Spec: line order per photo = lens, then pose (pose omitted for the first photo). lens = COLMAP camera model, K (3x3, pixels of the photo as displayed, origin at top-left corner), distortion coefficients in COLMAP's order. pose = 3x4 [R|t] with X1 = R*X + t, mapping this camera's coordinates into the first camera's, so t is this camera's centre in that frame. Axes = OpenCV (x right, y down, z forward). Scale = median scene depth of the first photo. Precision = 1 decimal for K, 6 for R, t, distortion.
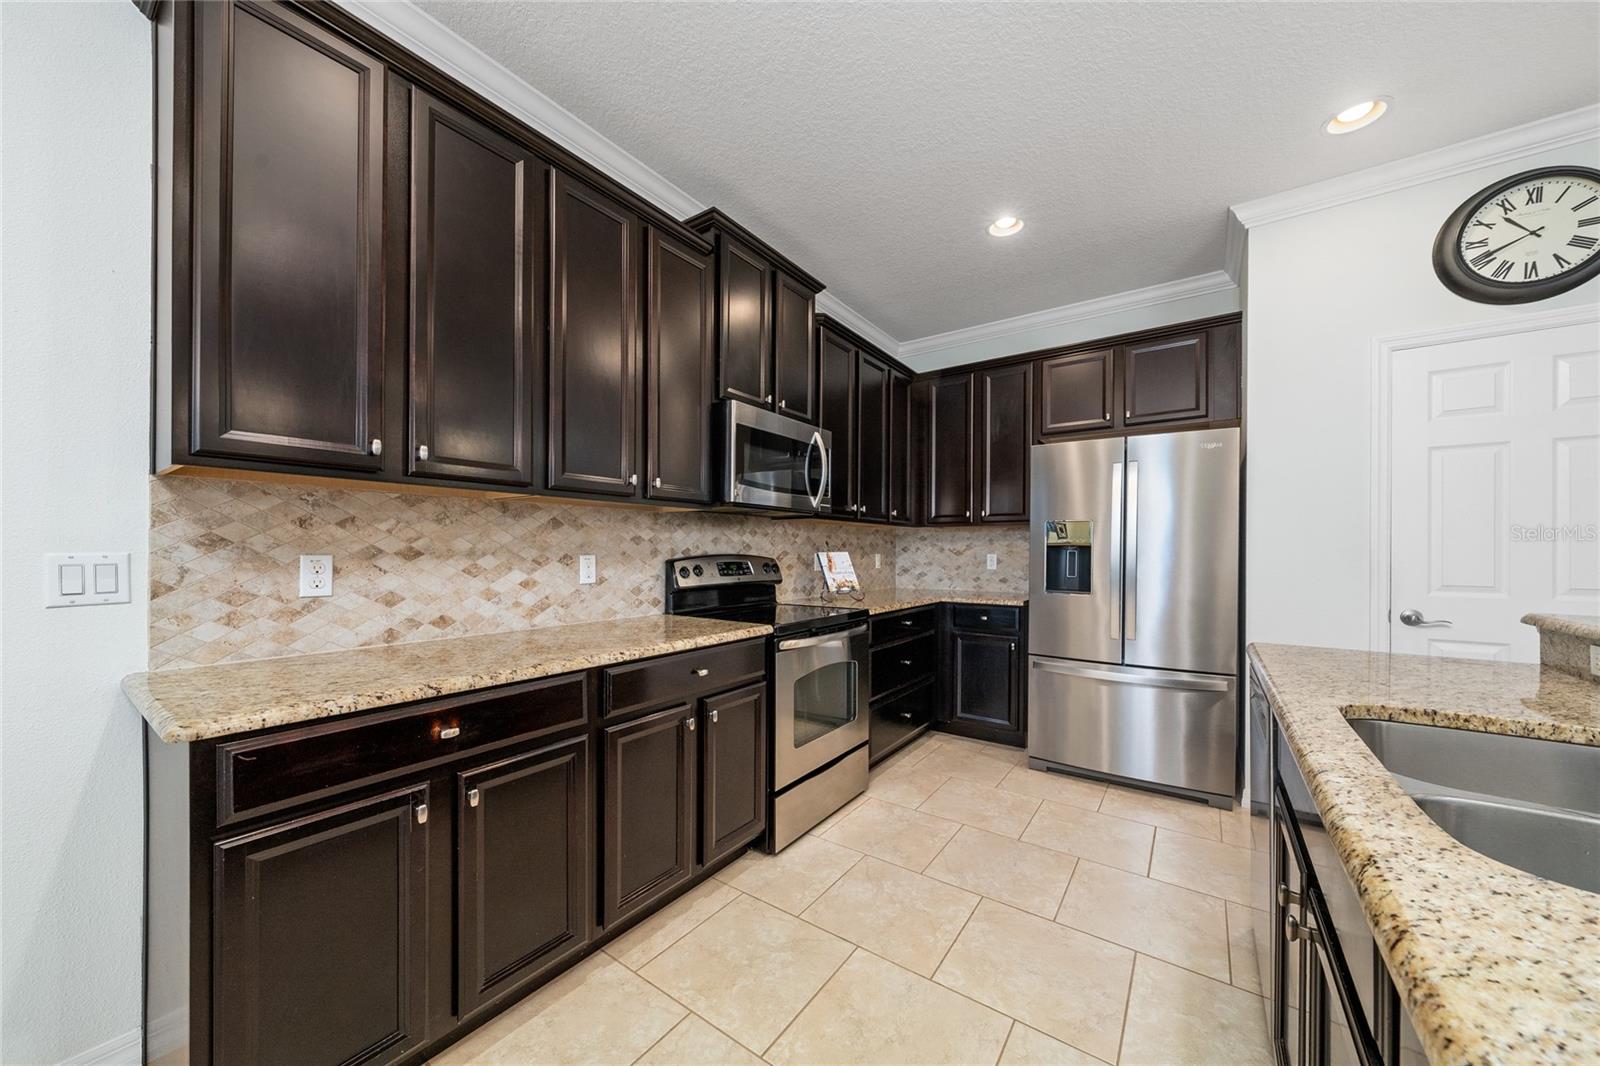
lens RADIAL K [[545.8, 0, 807.3], [0, 545.8, 544.3], [0, 0, 1]] dist [-0.001967, -0.000290]
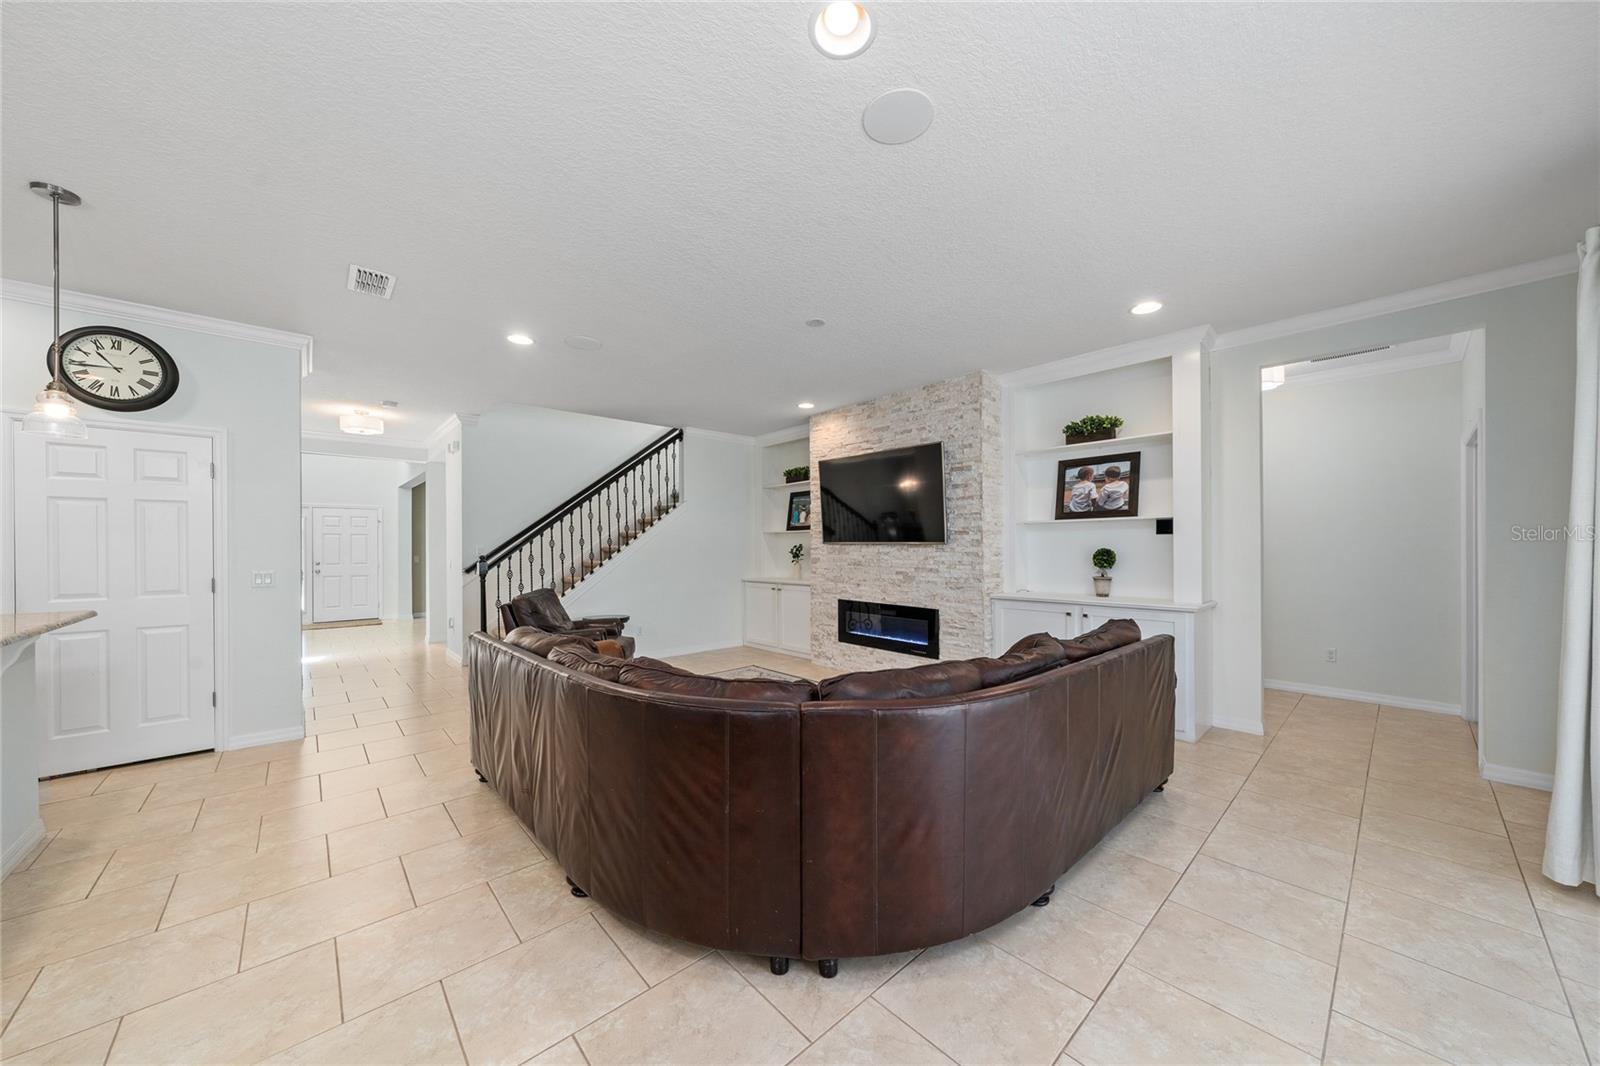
lens RADIAL K [[545.8, 0, 798.5], [0, 545.8, 545.5], [0, 0, 1]] dist [-0.001967, -0.000290]
pose [[0.257557, 0.004967, 0.966250, 0.326693], [-0.014790, 0.999890, -0.001198, -0.089310], [-0.966150, -0.013983, 0.257602, -1.264600]]
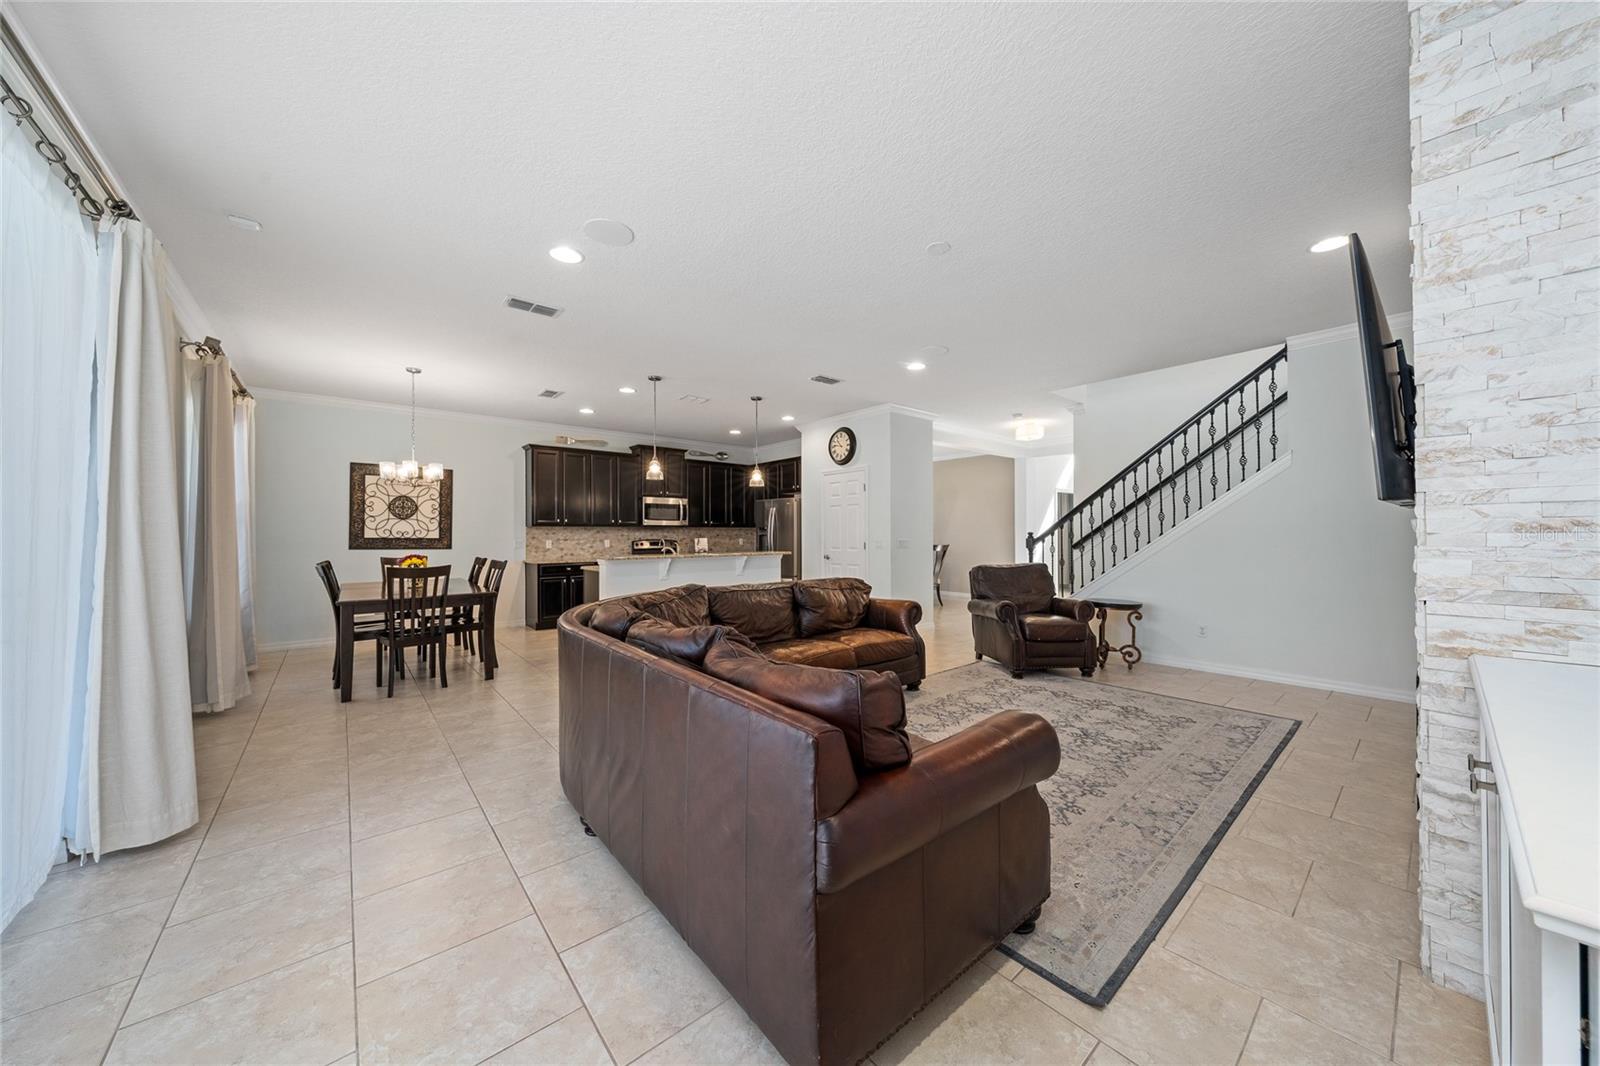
lens RADIAL K [[545.8, 0, 805.0], [0, 545.8, 532.9], [0, 0, 1]] dist [-0.001967, -0.000290]
pose [[0.960039, -0.001758, -0.279860, 2.019970], [0.005896, 0.999885, 0.013946, -0.072851], [0.279803, -0.015039, 0.959940, -2.310915]]
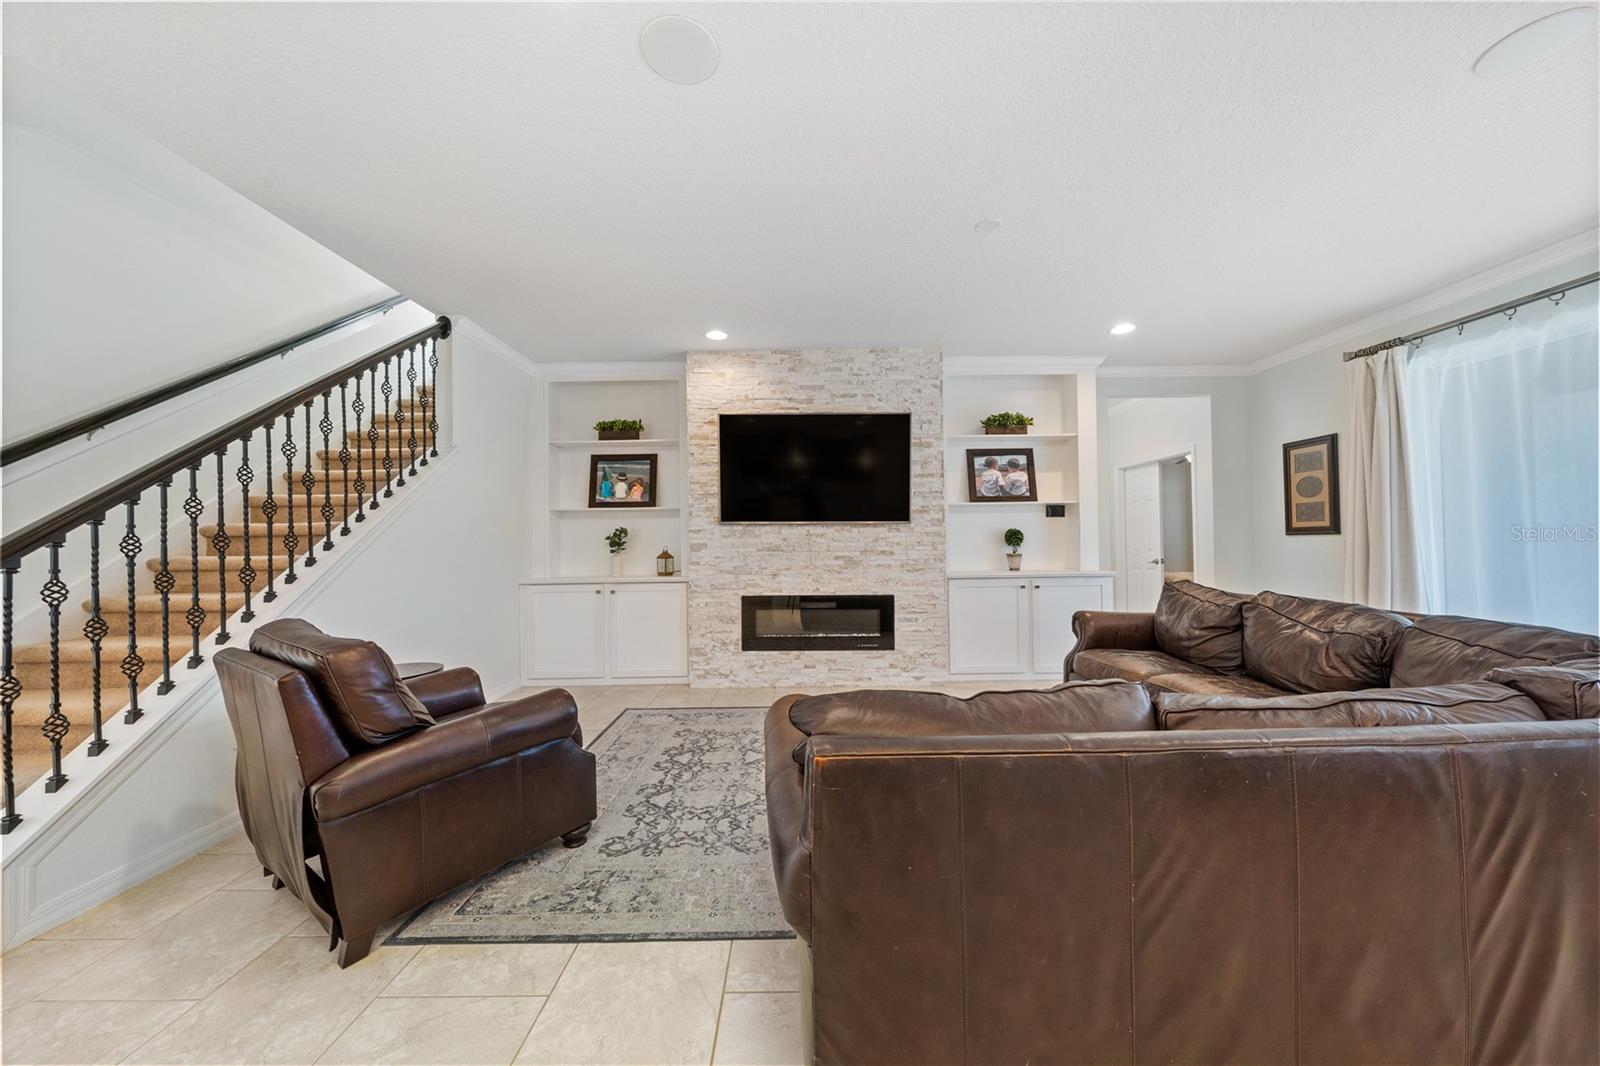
lens RADIAL K [[545.8, 0, 793.9], [0, 545.8, 534.9], [0, 0, 1]] dist [-0.001967, -0.000290]
pose [[-0.540149, 0.024197, 0.841221, 1.135006], [-0.001503, 0.999557, -0.029717, 0.000063], [-0.841568, -0.017316, -0.539874, 0.226428]]
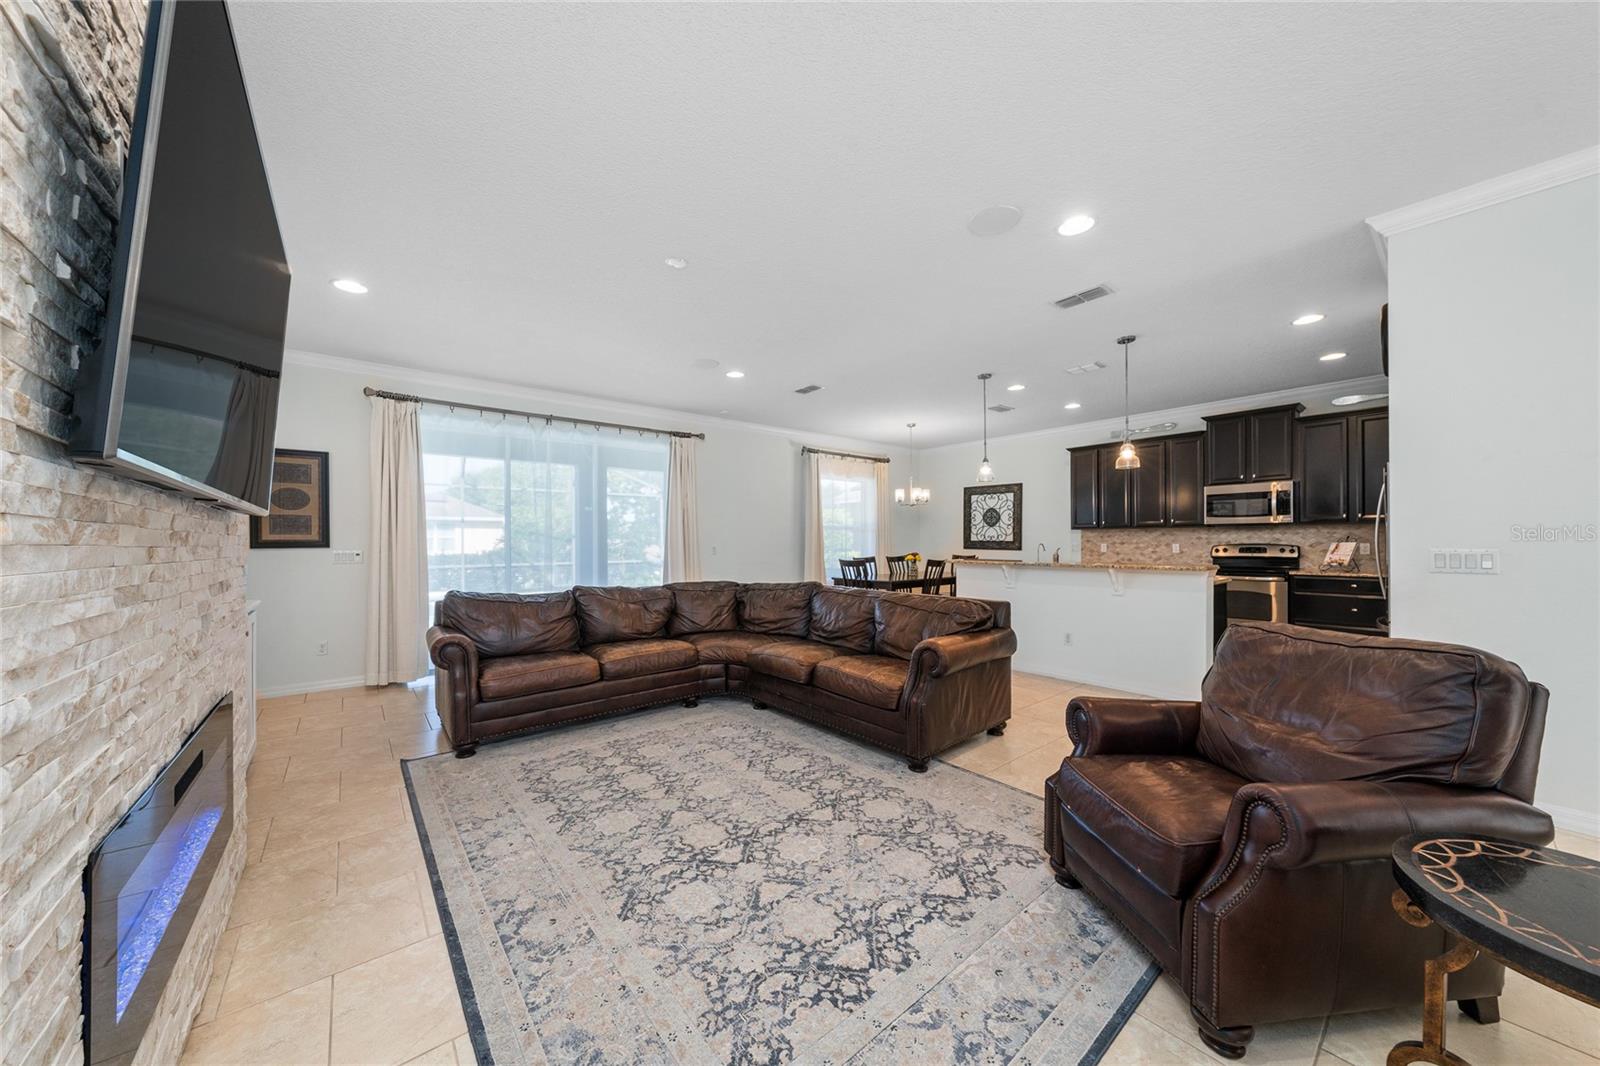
lens RADIAL K [[545.8, 0, 795.0], [0, 545.8, 545.0], [0, 0, 1]] dist [-0.001967, -0.000290]
pose [[-0.301066, 0.013409, -0.953509, 3.235037], [0.023343, 0.999705, 0.006688, -0.043989], [0.953318, -0.020244, -0.301290, -0.141189]]
